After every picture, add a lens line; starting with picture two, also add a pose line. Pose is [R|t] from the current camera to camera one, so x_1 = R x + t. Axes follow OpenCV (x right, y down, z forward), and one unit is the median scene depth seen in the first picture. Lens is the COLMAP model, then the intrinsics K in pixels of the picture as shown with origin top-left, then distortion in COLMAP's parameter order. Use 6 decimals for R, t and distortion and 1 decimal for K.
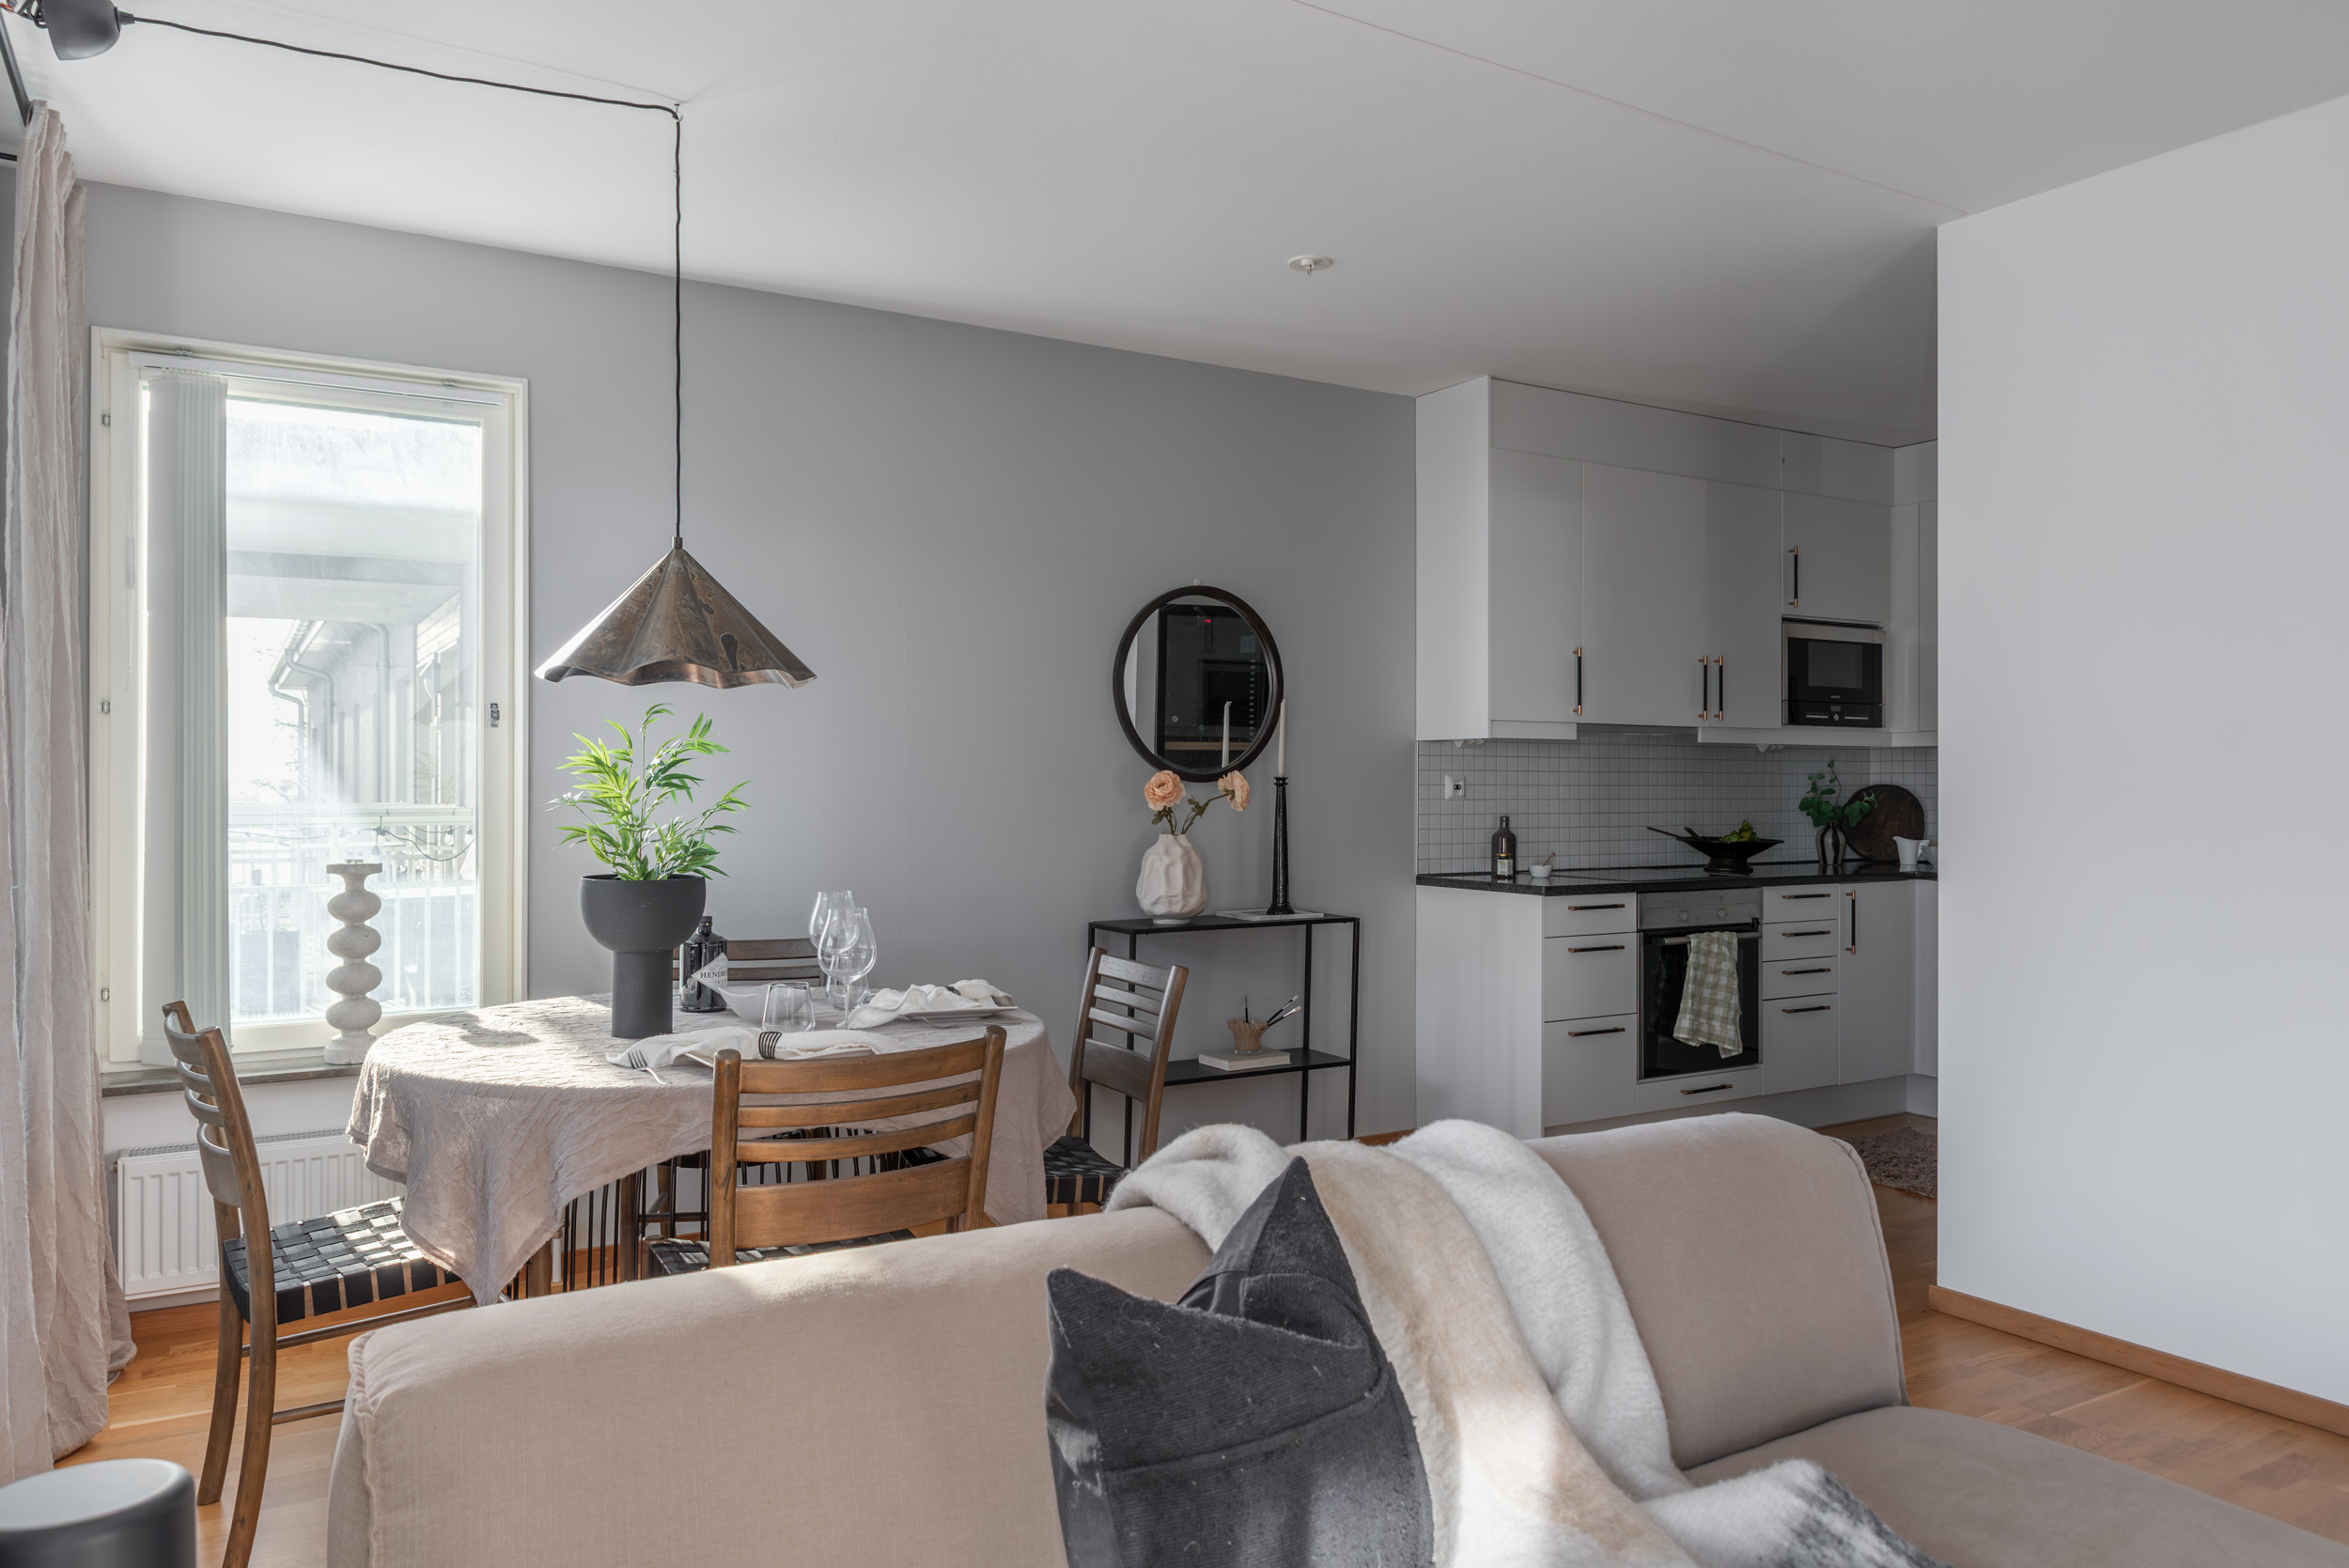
lens RADIAL K [[1585.7, 0, 1134.1], [0, 1585.7, 778.7], [0, 0, 1]] dist [0.009138, -0.001029]
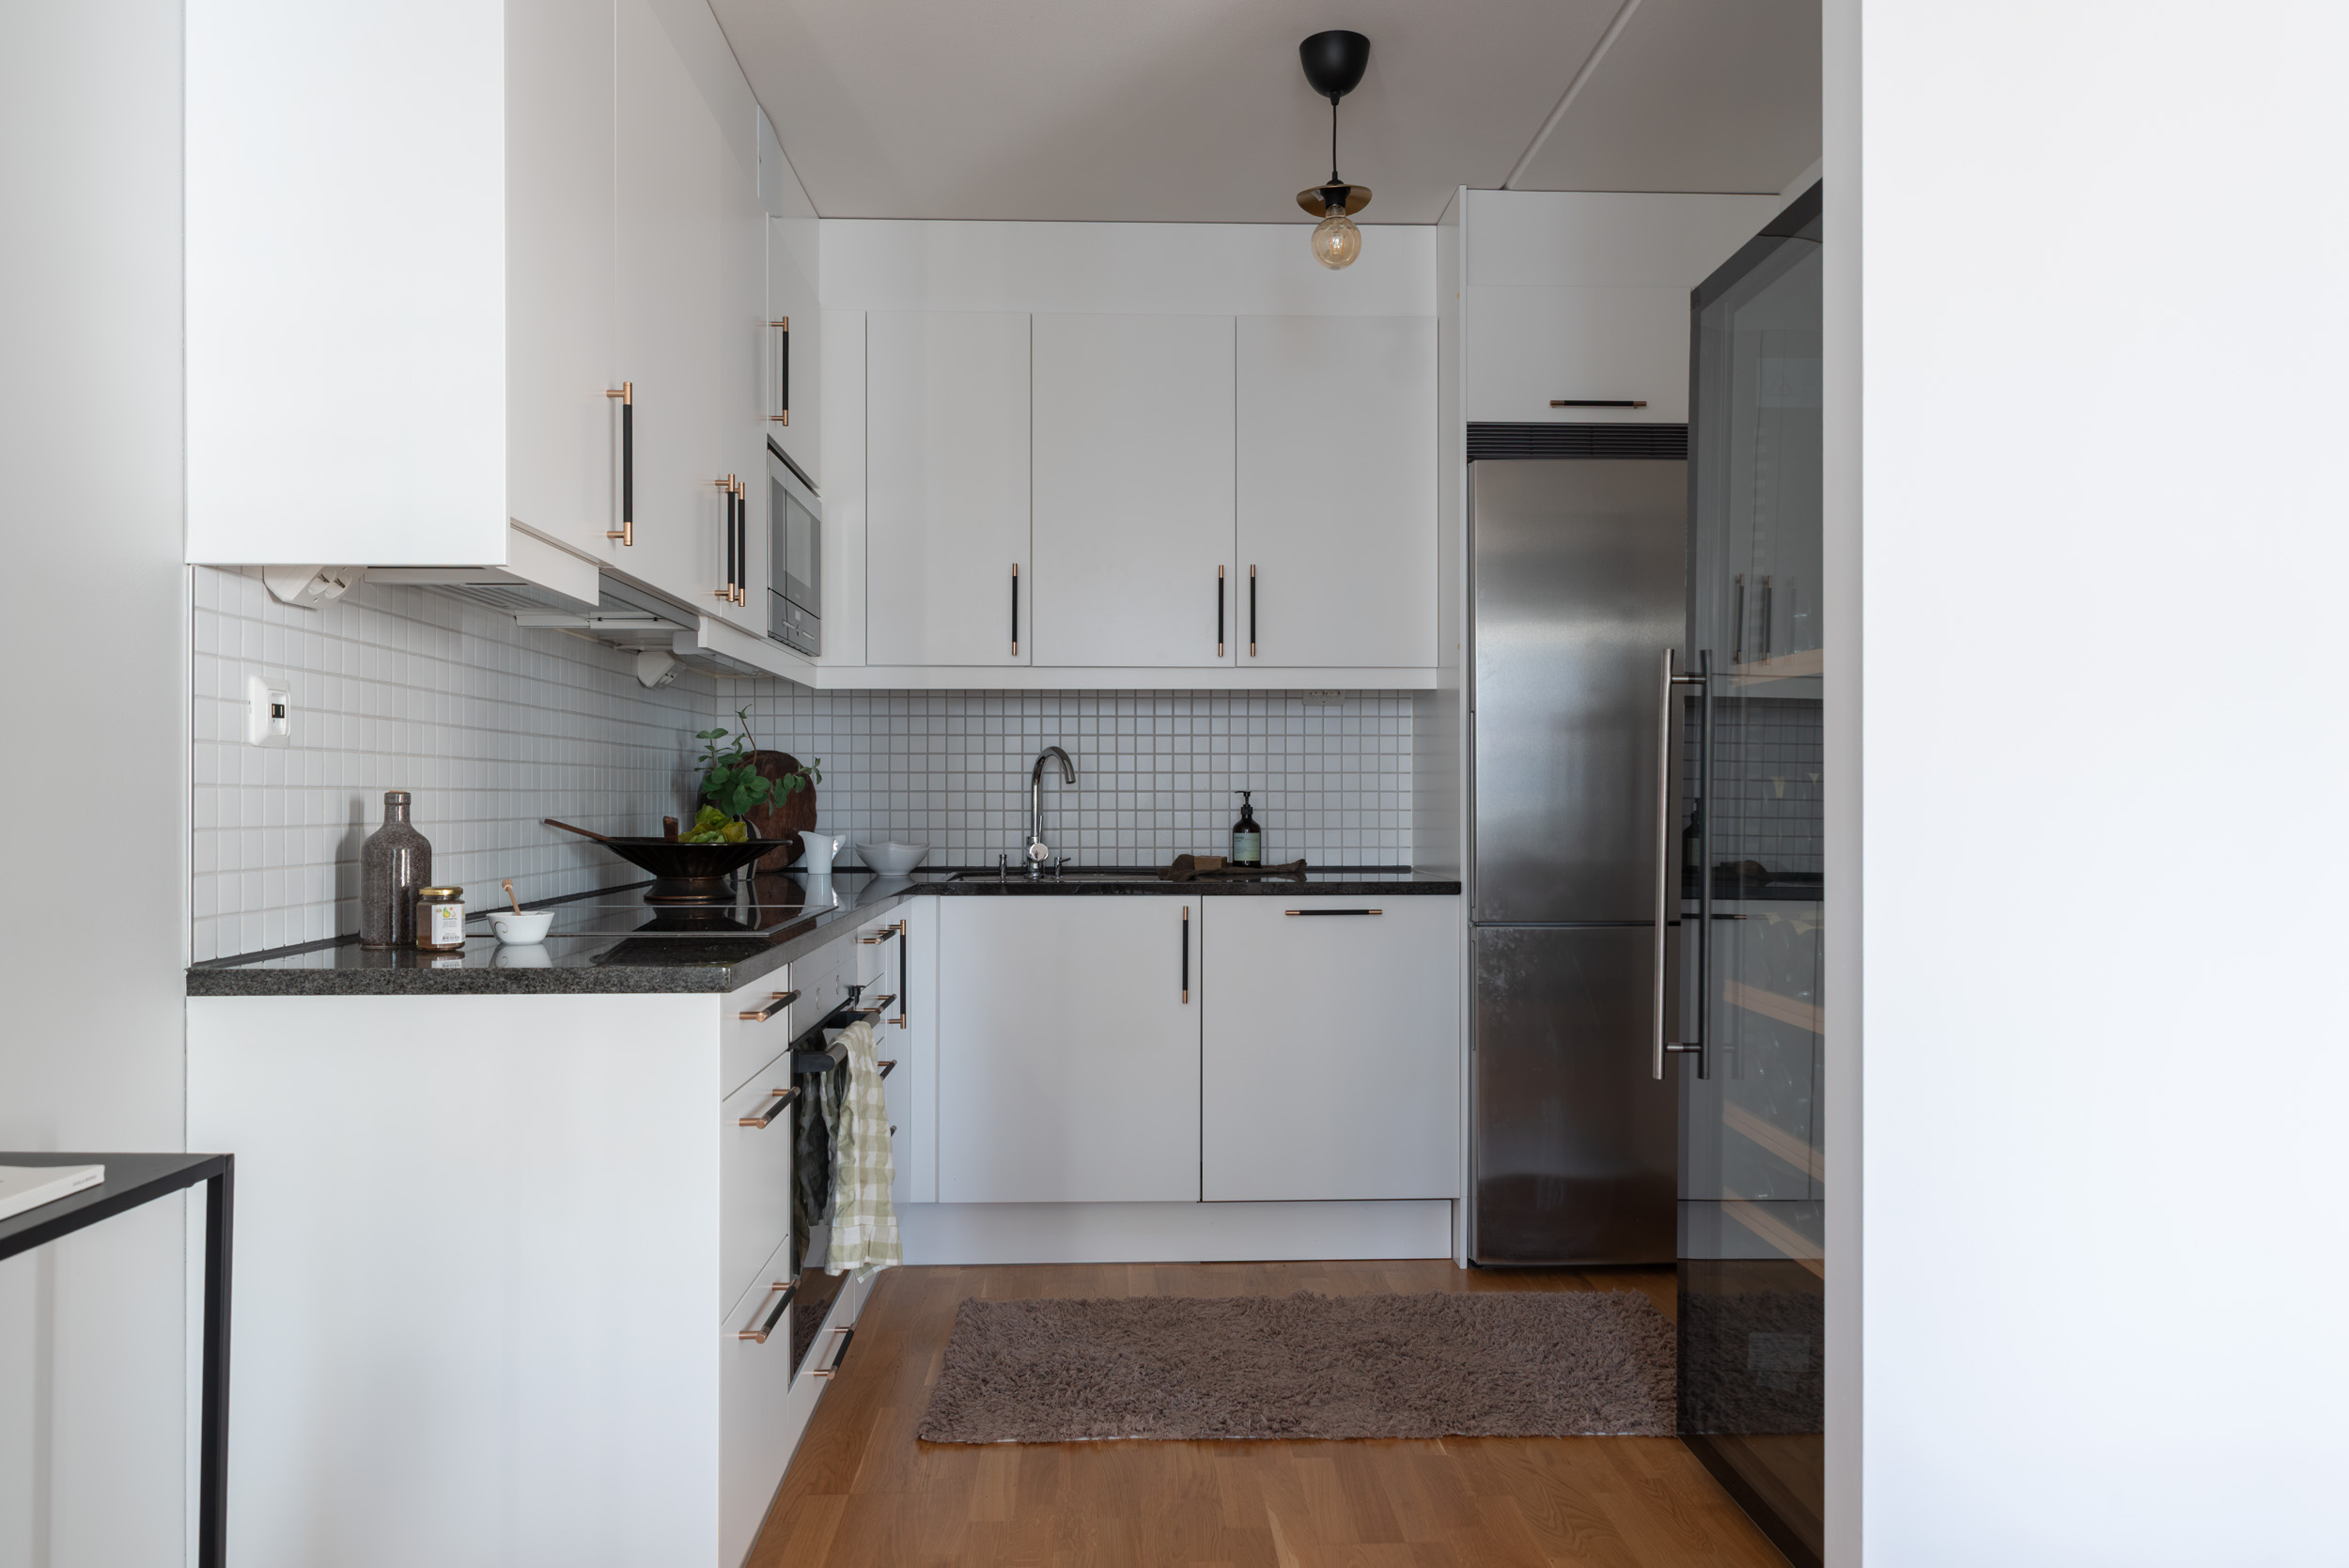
lens RADIAL K [[1585.7, 0, 1153.0], [0, 1585.7, 787.7], [0, 0, 1]] dist [0.009138, -0.001029]
pose [[0.480115, 0.005597, 0.877188, -0.016087], [-0.009240, 0.999956, -0.001323, 0.021421], [-0.877157, -0.007470, 0.480146, 0.655207]]
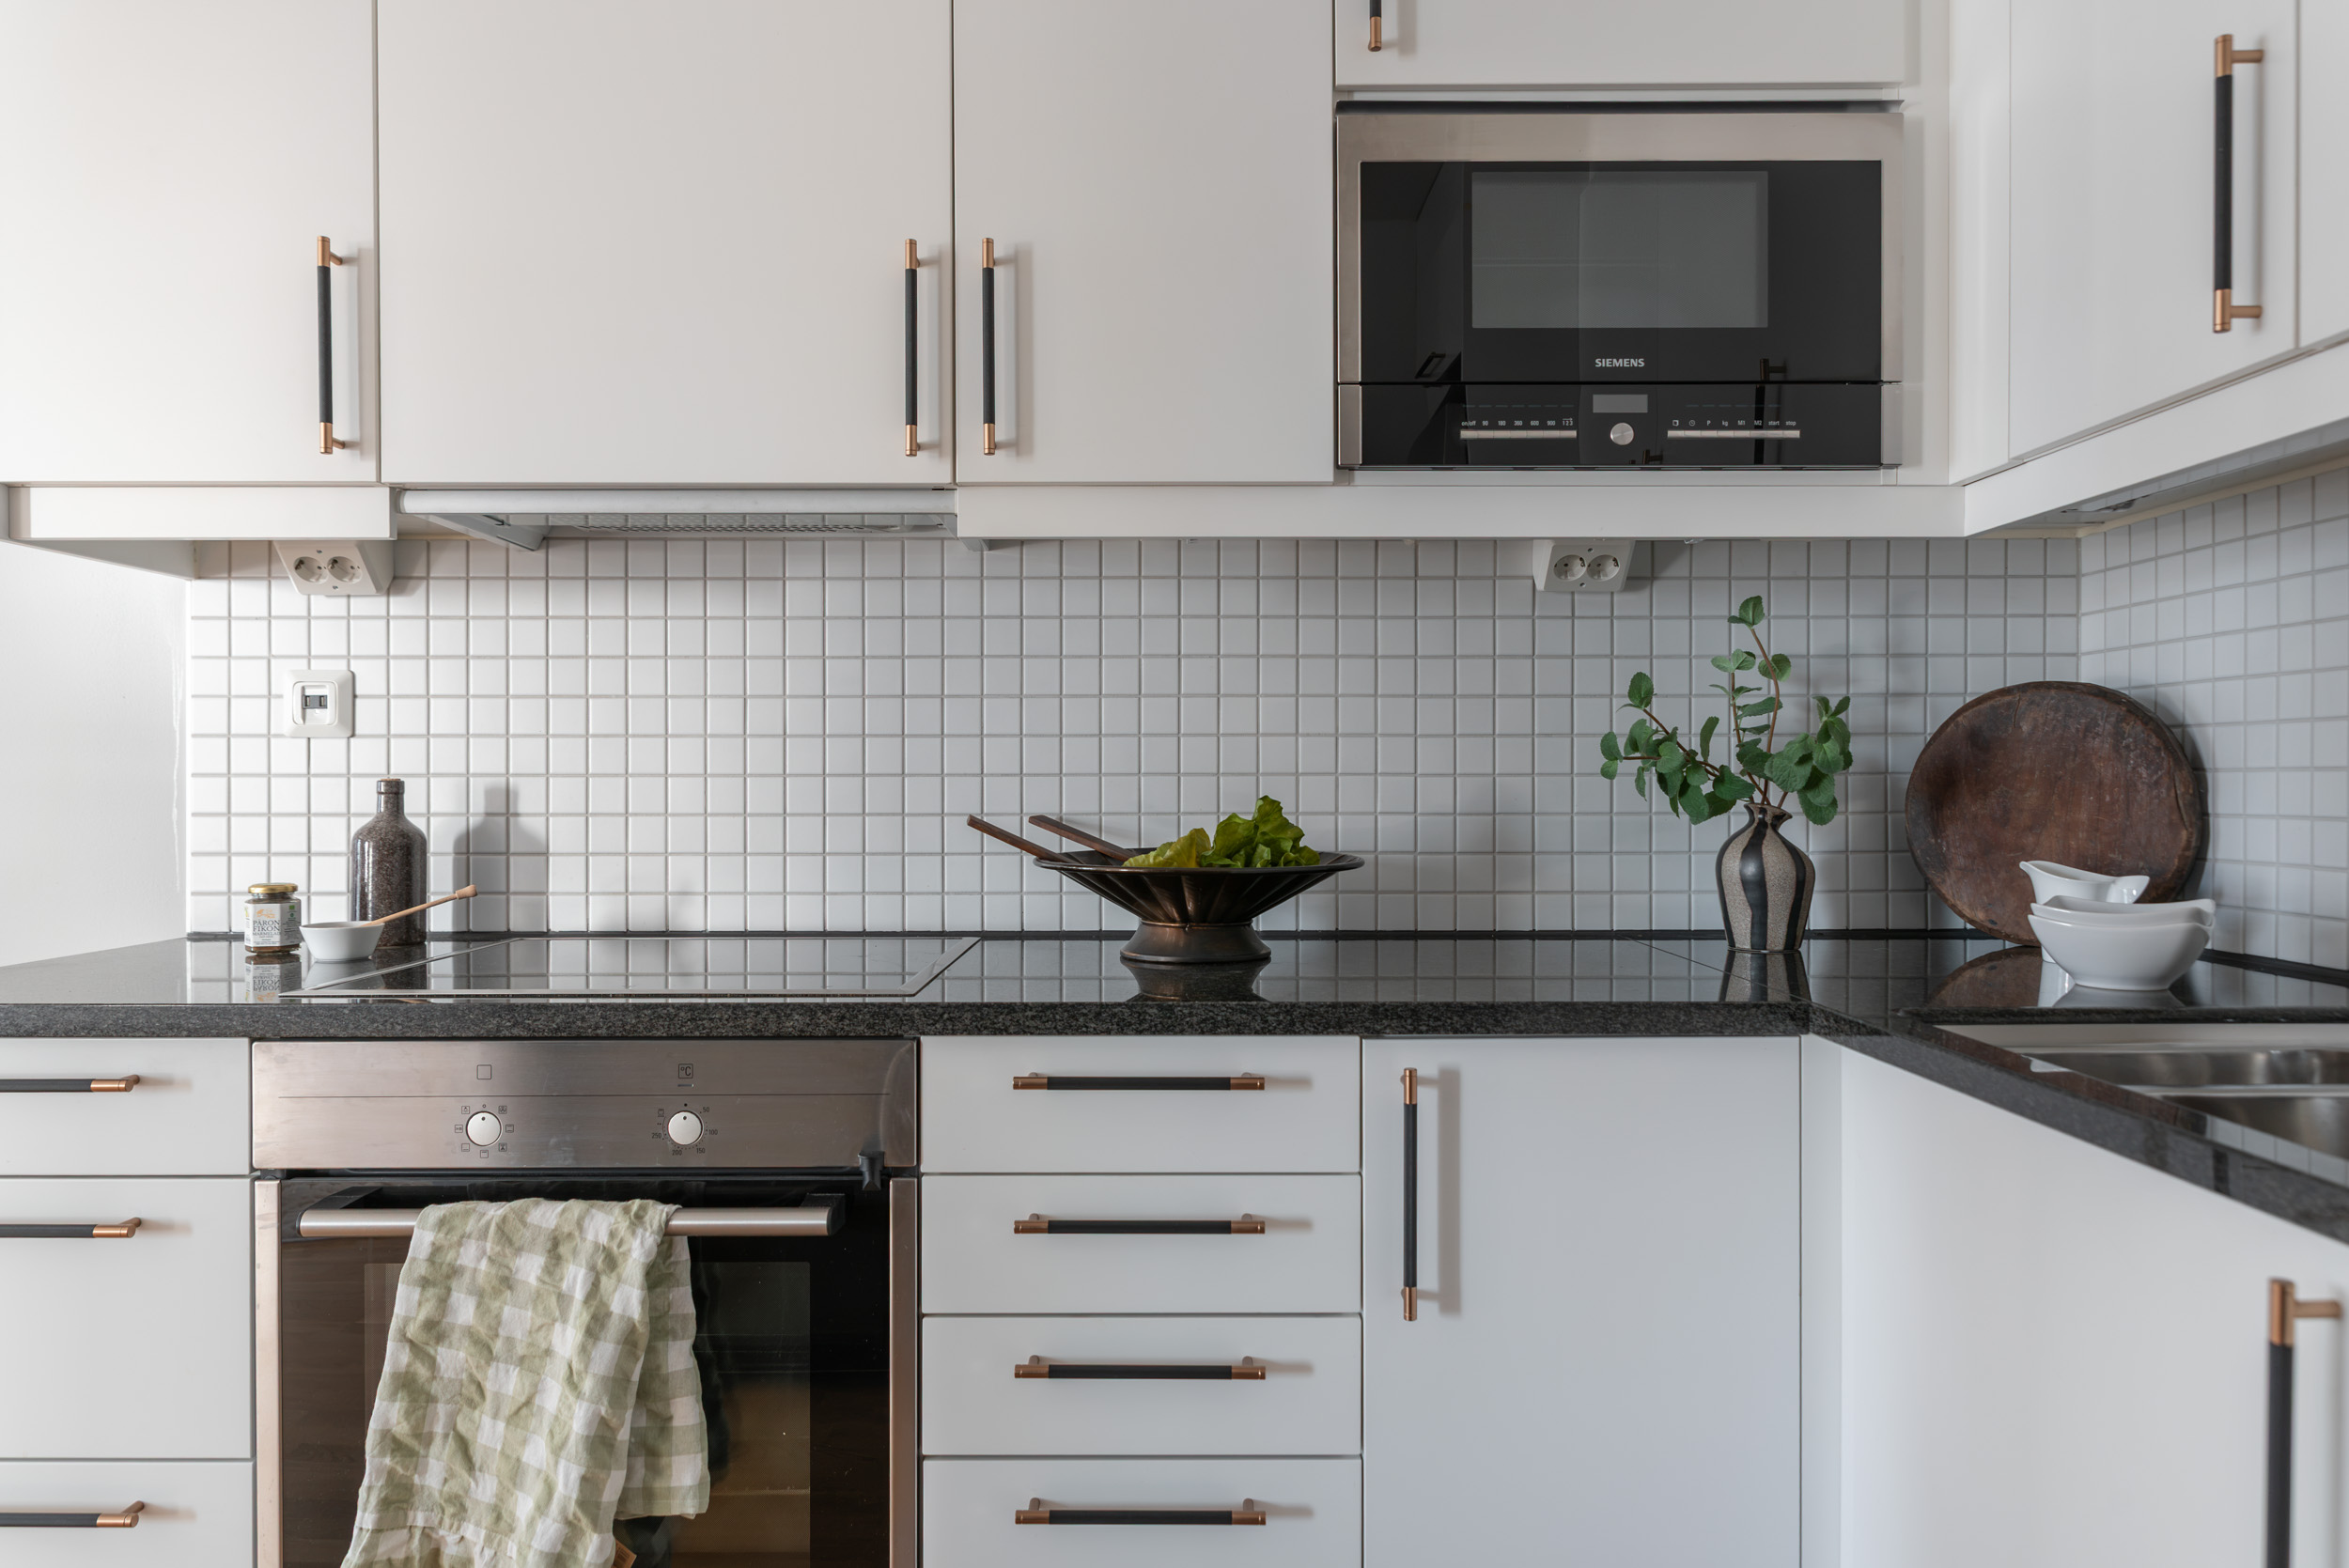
lens RADIAL K [[1585.7, 0, 1187.4], [0, 1585.7, 790.3], [0, 0, 1]] dist [0.009138, -0.001029]
pose [[0.864645, 0.001820, -0.502379, 0.565599], [0.006005, 0.999885, 0.013957, 0.021986], [0.502347, -0.015084, 0.864535, 0.783570]]
